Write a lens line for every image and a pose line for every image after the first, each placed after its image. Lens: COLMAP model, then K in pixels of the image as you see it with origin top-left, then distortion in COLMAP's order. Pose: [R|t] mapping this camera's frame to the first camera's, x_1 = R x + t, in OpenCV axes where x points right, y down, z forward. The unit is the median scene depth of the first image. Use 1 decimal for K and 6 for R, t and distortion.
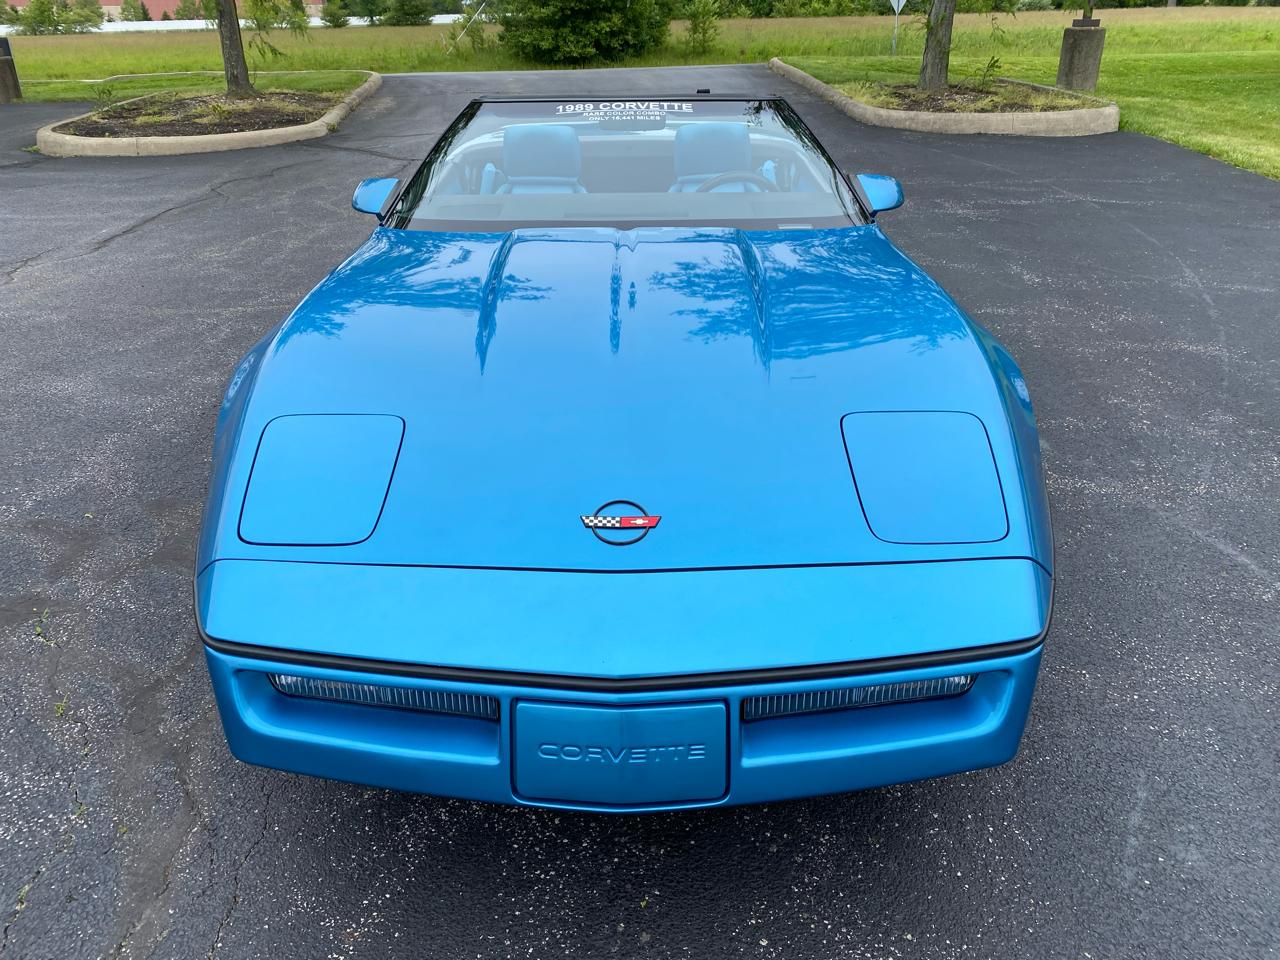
lens RADIAL K [[982.5, 0, 630.6], [0, 982.5, 472.1], [0, 0, 1]] dist [0.013479, -0.008232]
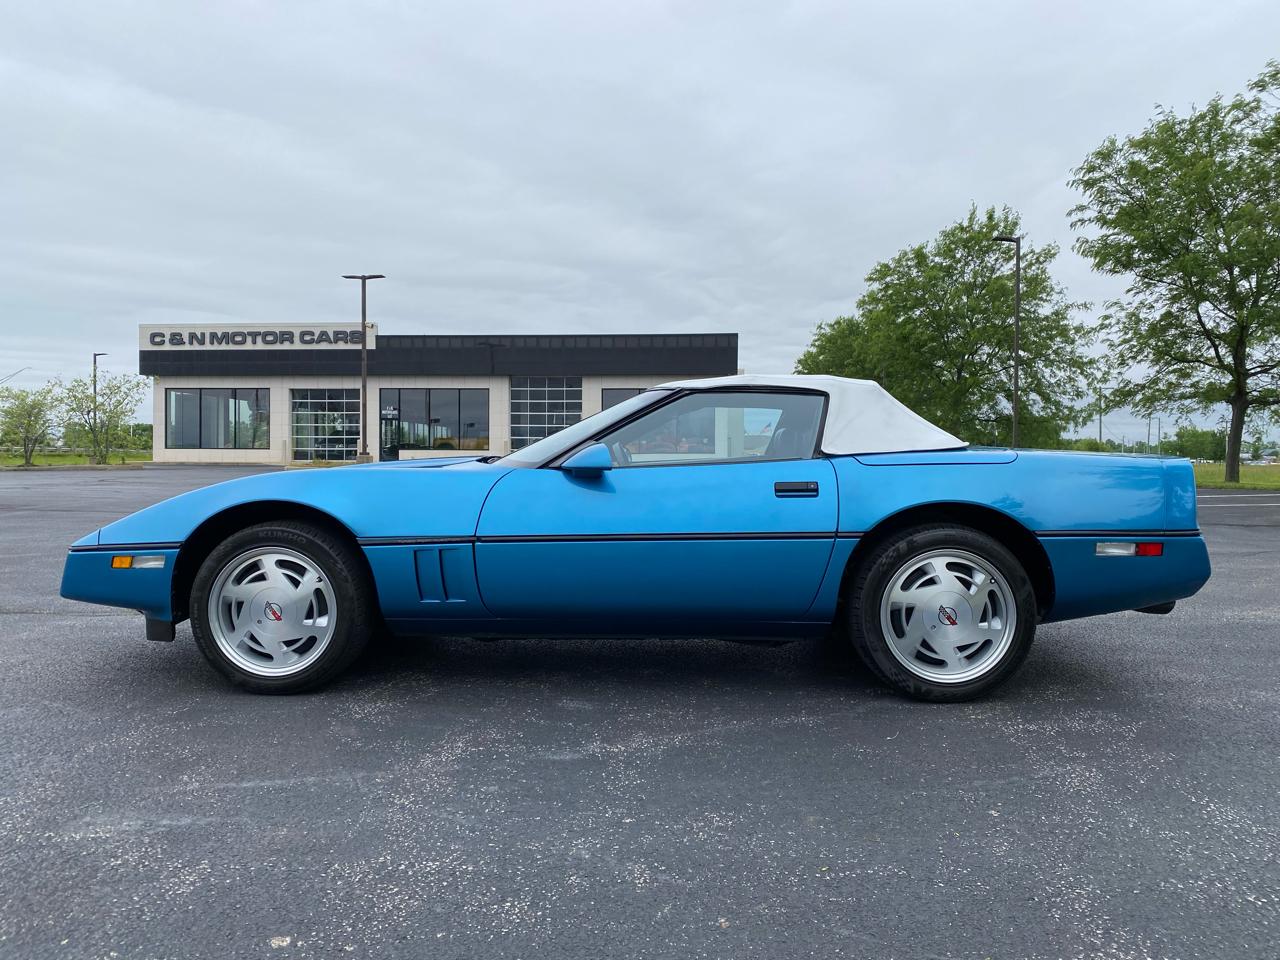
lens RADIAL K [[982.5, 0, 622.8], [0, 982.5, 482.9], [0, 0, 1]] dist [0.013479, -0.008232]
pose [[-0.018865, 0.043386, -0.998880, 0.539022], [-0.426556, 0.903224, 0.047288, -0.129849], [0.904264, 0.426970, 0.001468, 0.417777]]
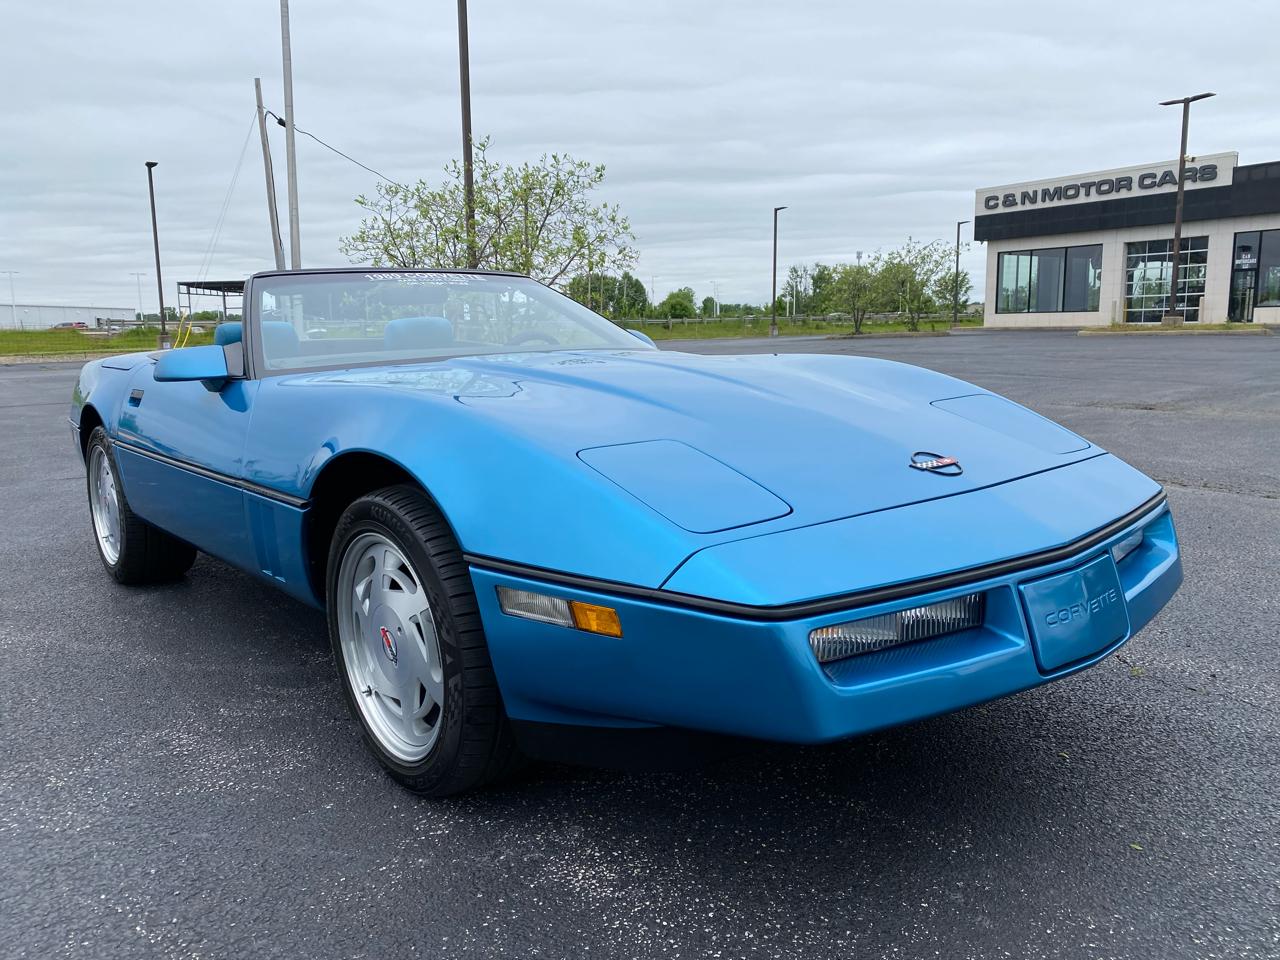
lens RADIAL K [[982.5, 0, 622.7], [0, 982.5, 486.0], [0, 0, 1]] dist [0.013479, -0.008232]
pose [[-0.777842, 0.133176, -0.614187, 0.212329], [-0.234842, 0.844898, 0.480620, -0.326063], [0.582933, 0.518084, -0.625922, 0.827088]]
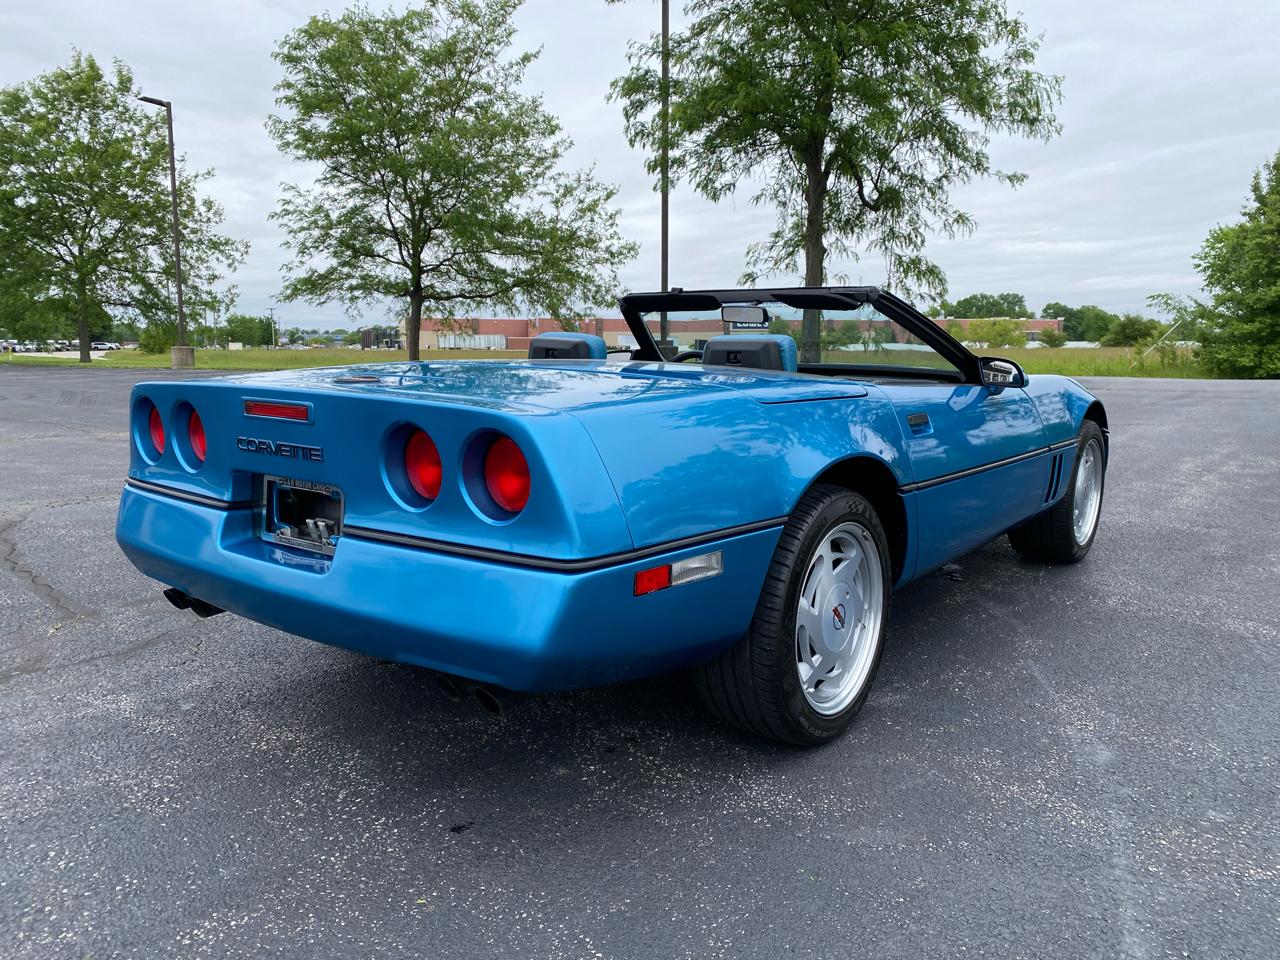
lens RADIAL K [[982.5, 0, 643.0], [0, 982.5, 479.7], [0, 0, 1]] dist [0.013479, -0.008232]
pose [[0.780974, 0.102037, -0.616172, 0.250382], [-0.275767, 0.941524, -0.193610, 0.004619], [0.560386, 0.321125, 0.763444, 0.112357]]
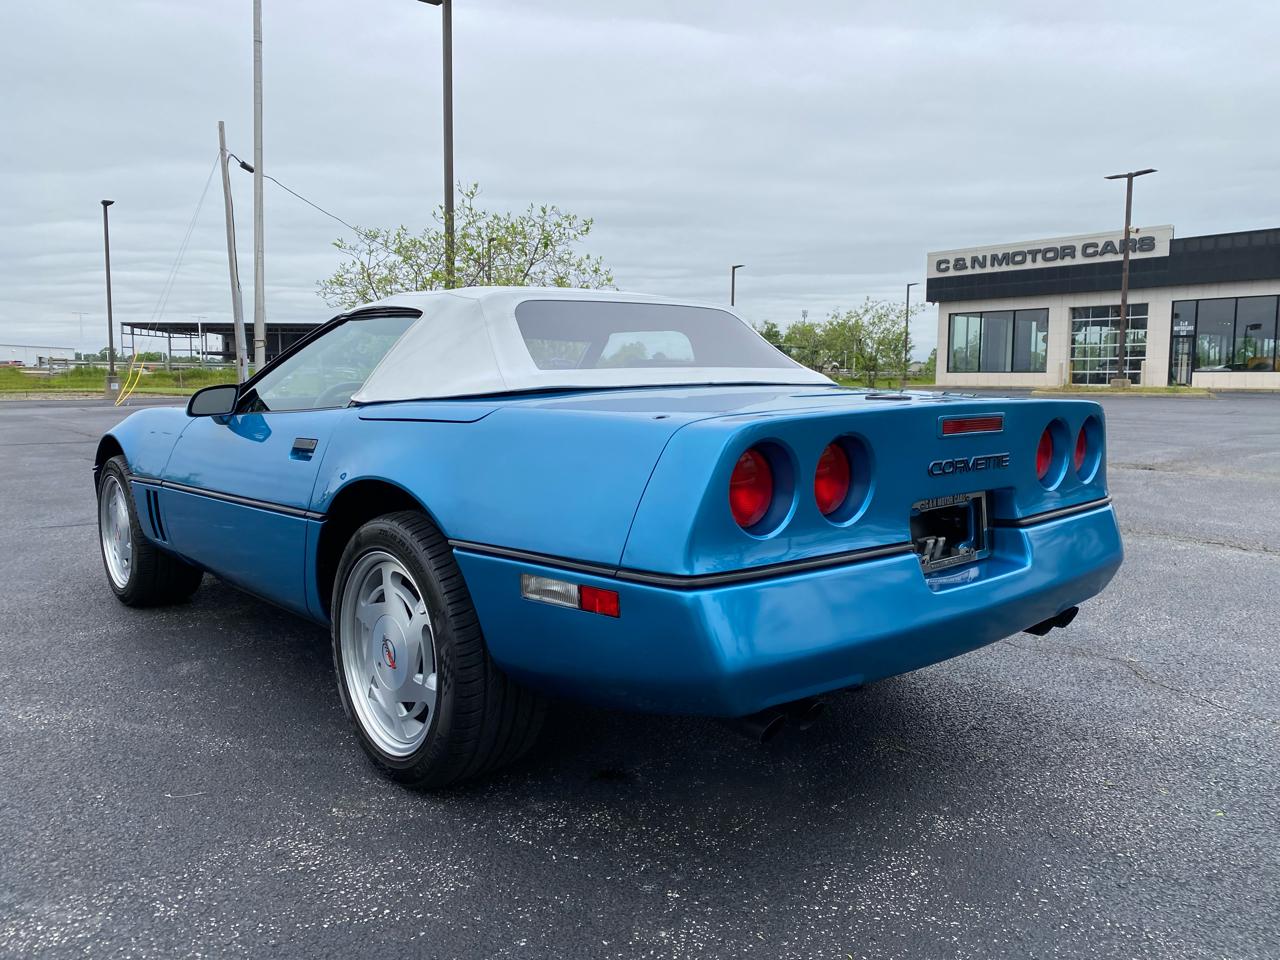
lens RADIAL K [[982.5, 0, 633.7], [0, 982.5, 472.3], [0, 0, 1]] dist [0.013479, -0.008232]
pose [[-0.738744, 0.081395, -0.669054, 0.239739], [-0.274479, 0.870301, 0.408947, -0.297708], [0.615564, 0.485748, -0.620588, 0.766316]]
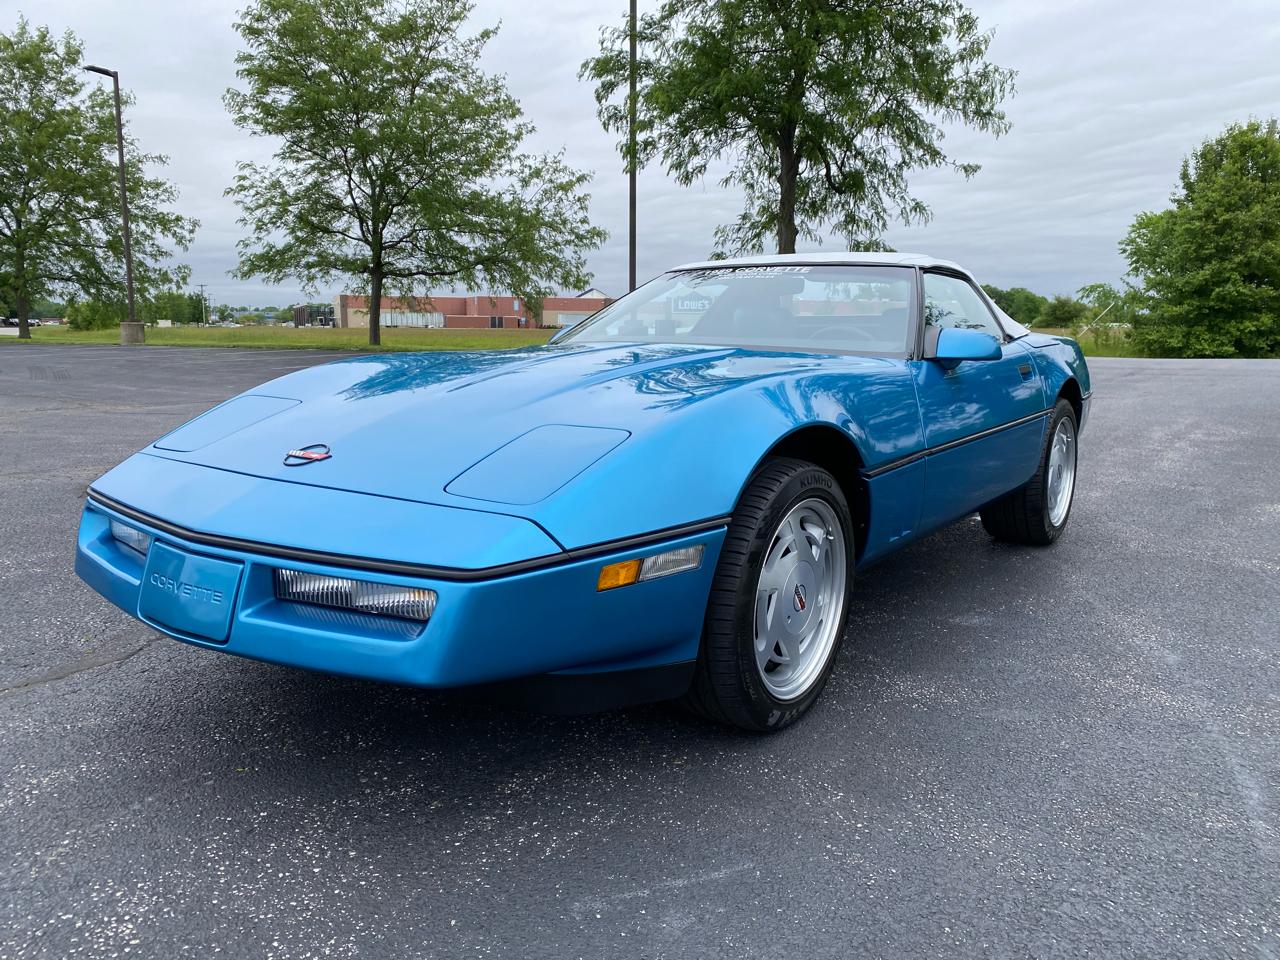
lens RADIAL K [[982.5, 0, 639.4], [0, 982.5, 471.8], [0, 0, 1]] dist [0.013479, -0.008232]
pose [[0.816161, 0.106573, -0.567911, 0.222709], [-0.260962, 0.944884, -0.197720, 0.043875], [0.515538, 0.309575, 0.798989, 0.039075]]
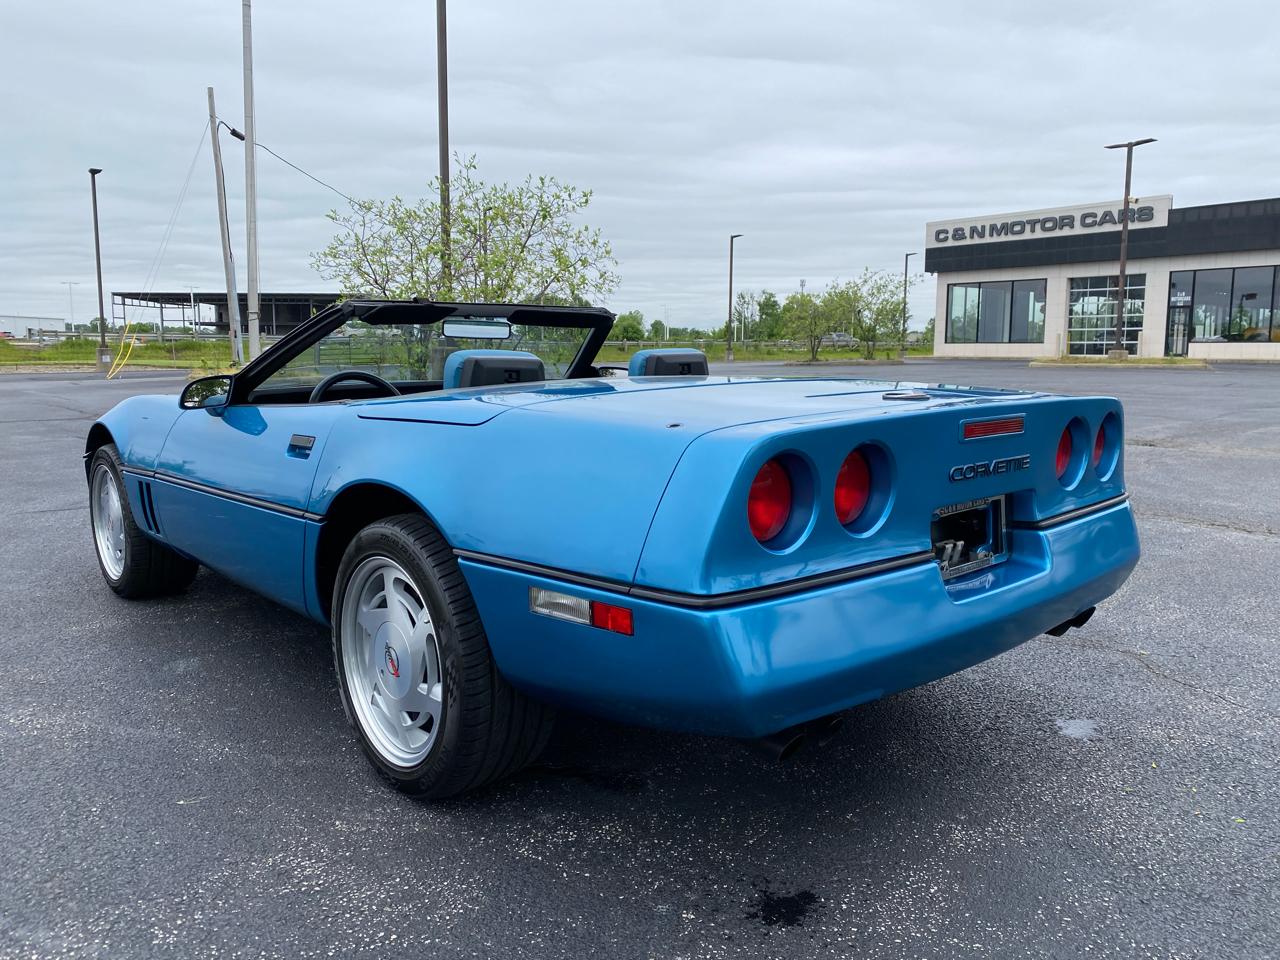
lens RADIAL K [[982.5, 0, 645.4], [0, 982.5, 472.5], [0, 0, 1]] dist [0.013479, -0.008232]
pose [[-0.728985, 0.103914, -0.676596, 0.235710], [-0.277857, 0.858402, 0.431208, -0.300784], [0.625600, 0.502342, -0.596890, 0.754903]]
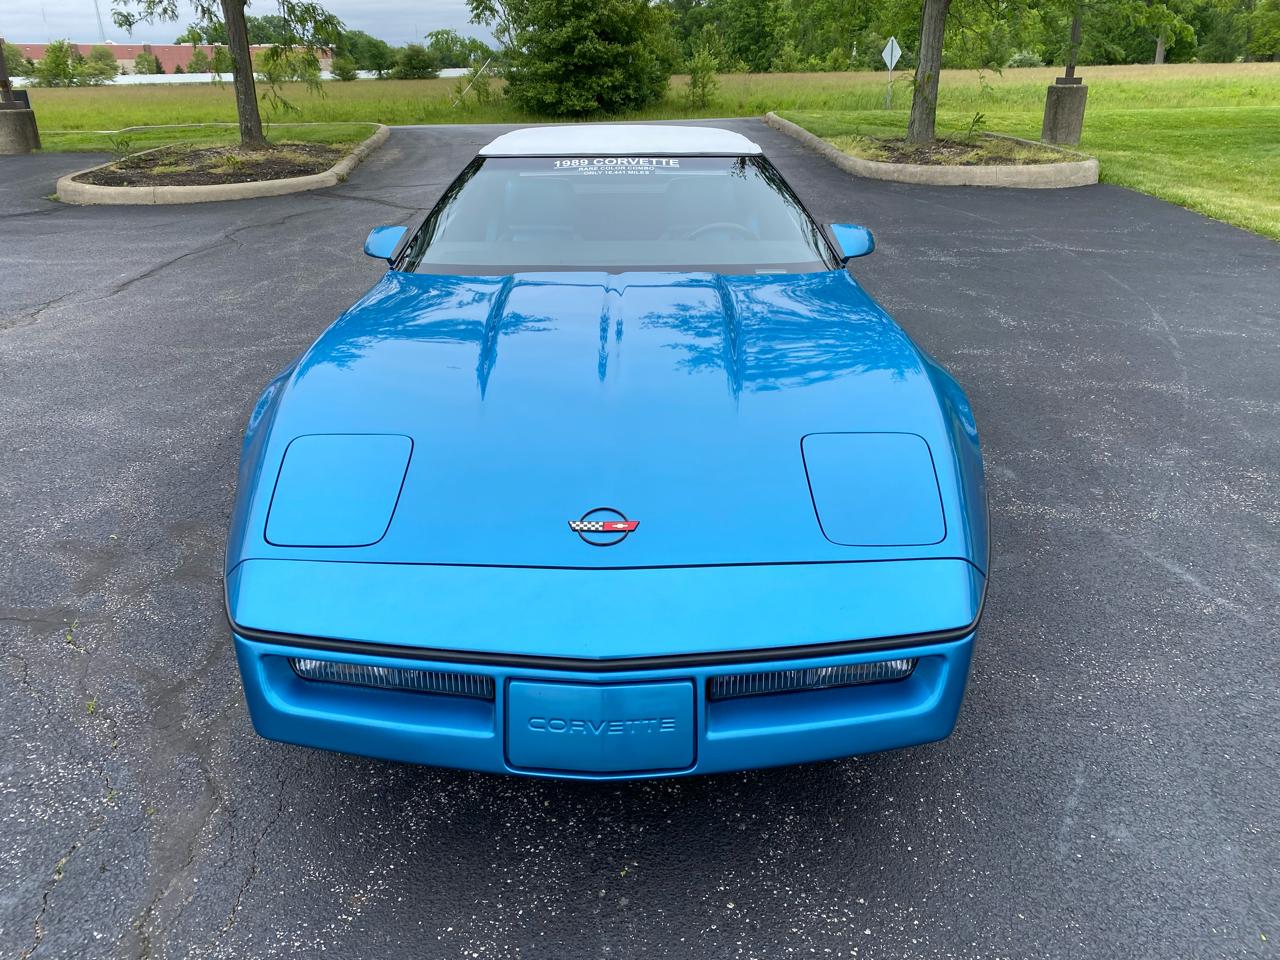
lens RADIAL K [[982.5, 0, 634.9], [0, 982.5, 462.7], [0, 0, 1]] dist [0.013479, -0.008232]
pose [[0.999994, 0.002075, 0.002888, 0.004692], [-0.001915, 0.998514, -0.054464, 0.008069], [-0.002997, 0.054458, 0.998512, -0.027621]]
